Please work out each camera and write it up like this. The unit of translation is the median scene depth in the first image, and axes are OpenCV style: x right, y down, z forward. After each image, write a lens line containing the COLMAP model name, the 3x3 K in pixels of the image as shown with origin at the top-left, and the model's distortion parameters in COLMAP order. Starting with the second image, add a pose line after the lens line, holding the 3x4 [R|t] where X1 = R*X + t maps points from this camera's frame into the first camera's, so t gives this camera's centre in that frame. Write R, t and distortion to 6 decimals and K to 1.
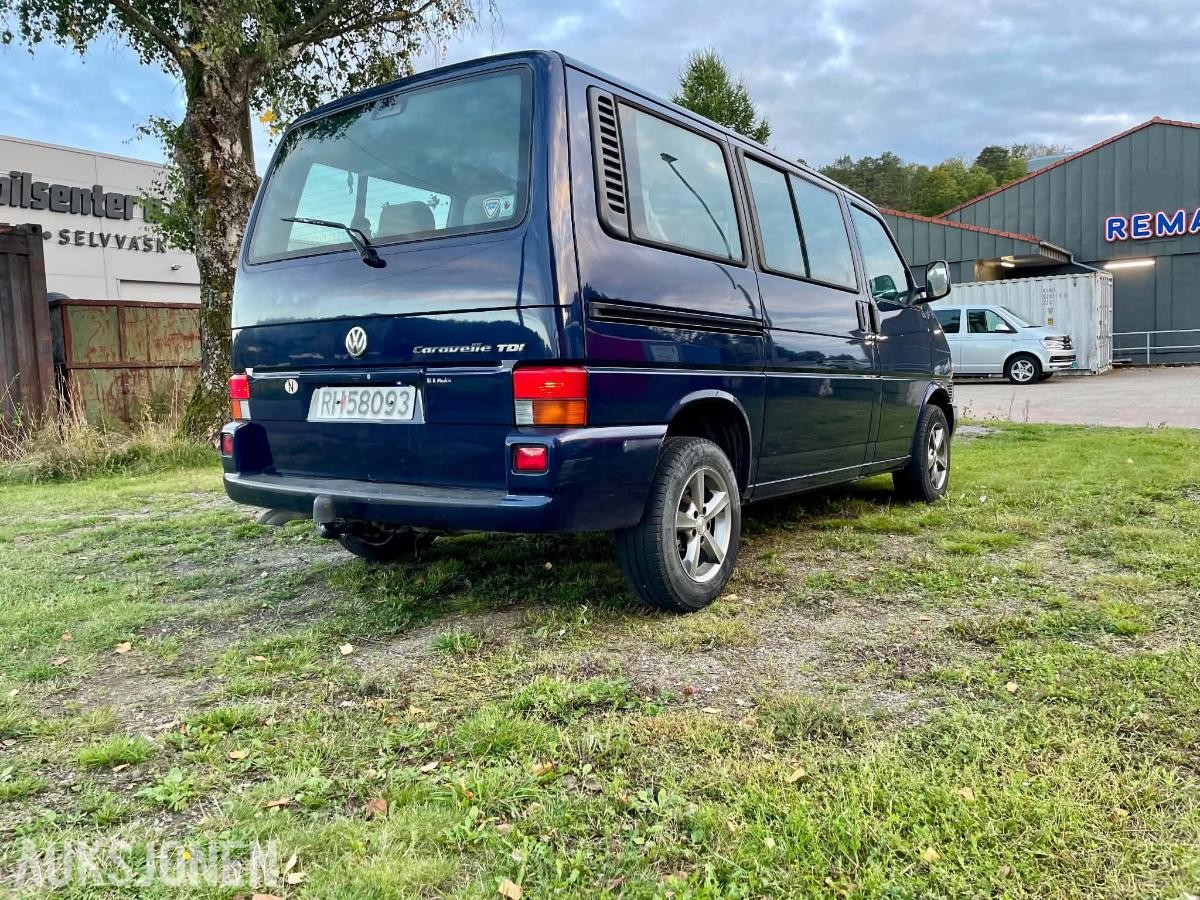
lens RADIAL K [[908.2, 0, 596.7], [0, 908.2, 422.3], [0, 0, 1]] dist [0.097116, -0.125657]
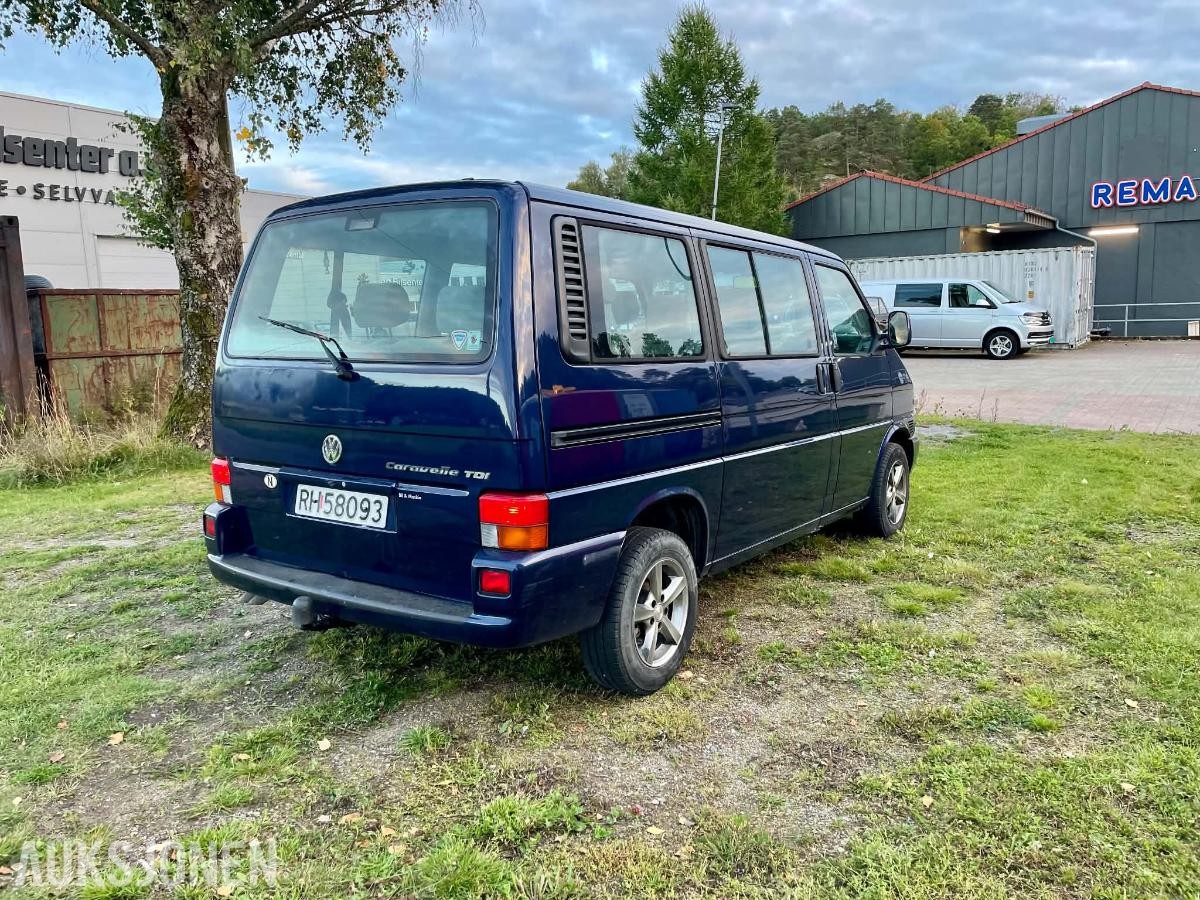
lens RADIAL K [[909.1, 0, 602.5], [0, 909.1, 429.0], [0, 0, 1]] dist [0.097072, -0.123641]
pose [[0.999775, 0.006440, 0.020194, 0.021448], [-0.007739, 0.997860, 0.064924, -0.143117], [-0.019732, -0.065065, 0.997686, -0.045036]]
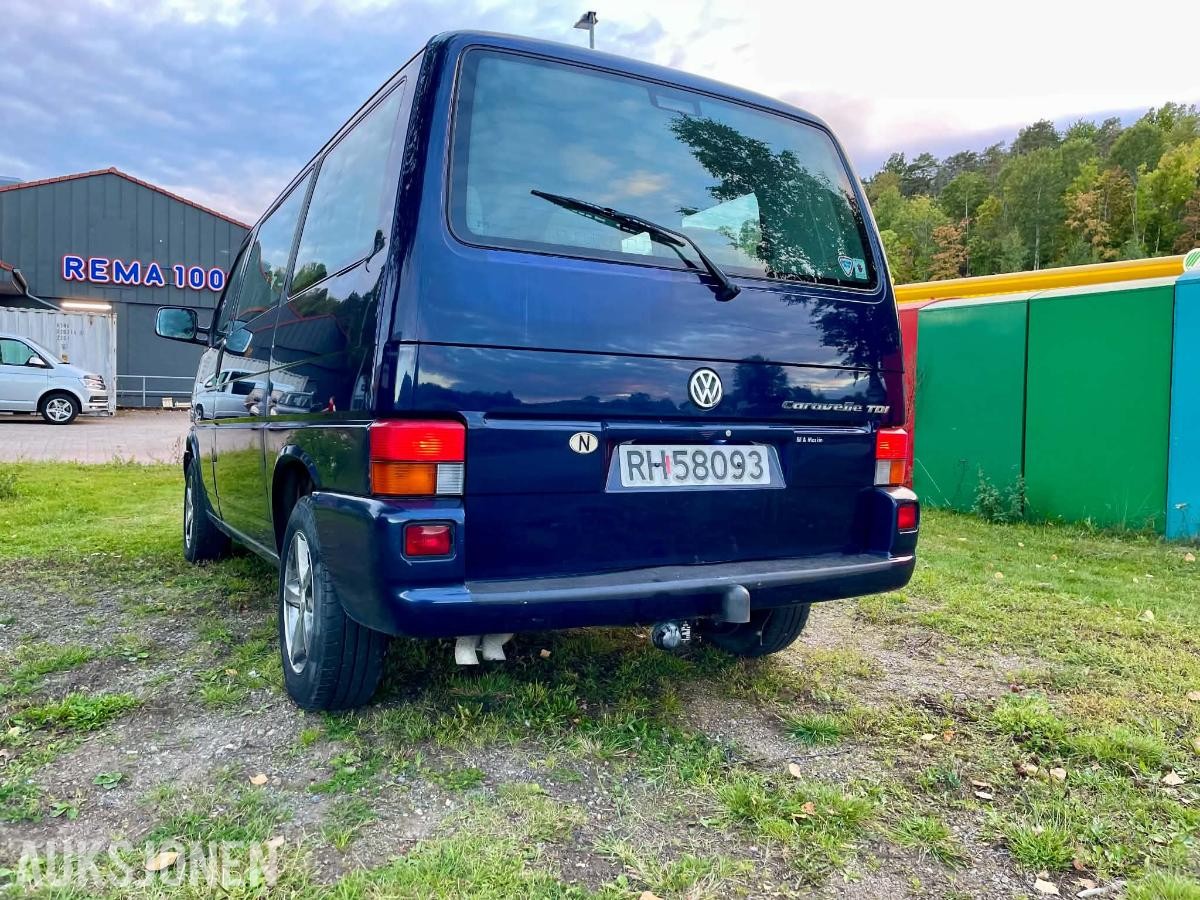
lens RADIAL K [[909.1, 0, 602.5], [0, 909.1, 429.0], [0, 0, 1]] dist [0.097072, -0.123641]
pose [[0.420496, 0.015487, 0.907162, -0.798401], [0.015952, 0.999574, -0.024459, -0.027587], [-0.907154, 0.024756, 0.420070, 0.589138]]
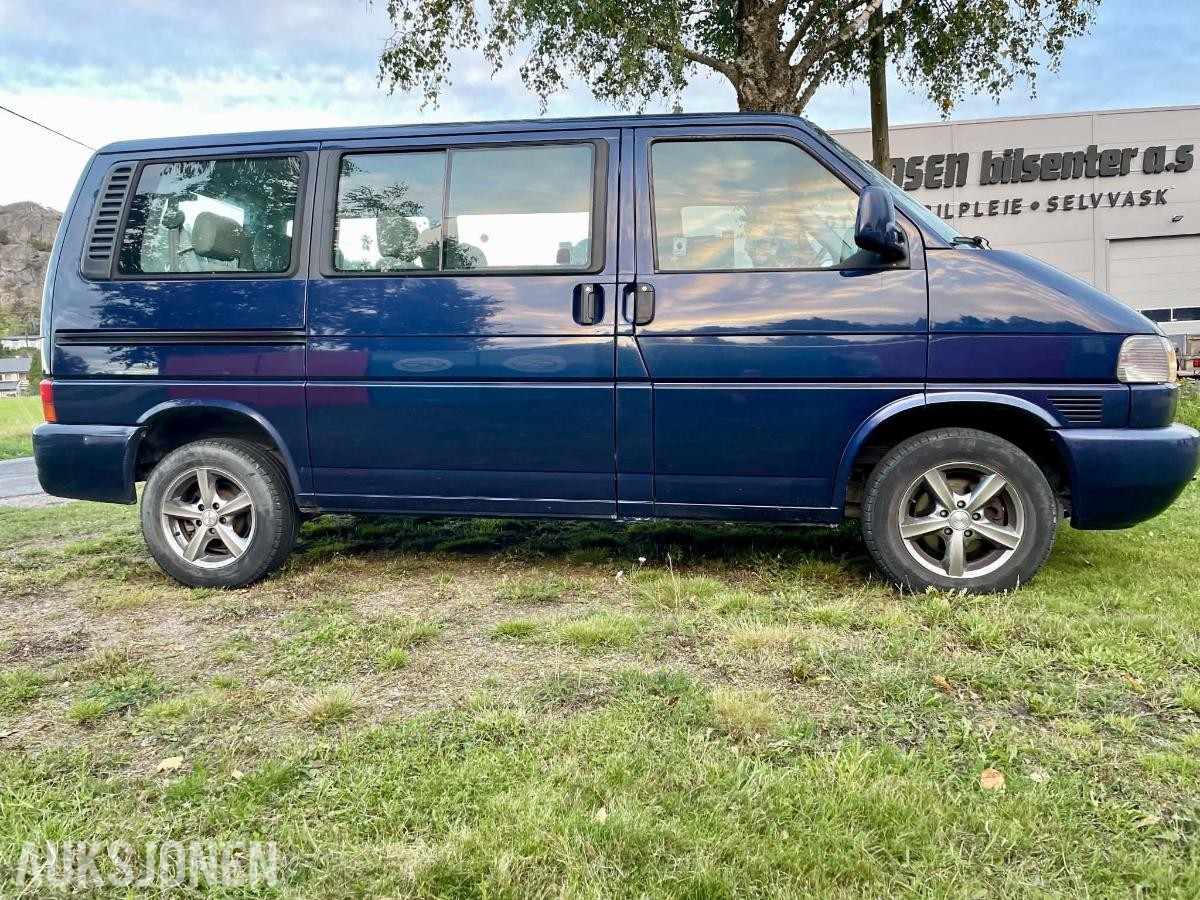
lens RADIAL K [[909.1, 0, 602.5], [0, 909.1, 429.0], [0, 0, 1]] dist [0.097072, -0.123641]
pose [[0.440684, 0.076383, -0.894407, 1.122592], [-0.029431, 0.997067, 0.070650, -0.077465], [0.897180, -0.004811, 0.441640, 0.778405]]
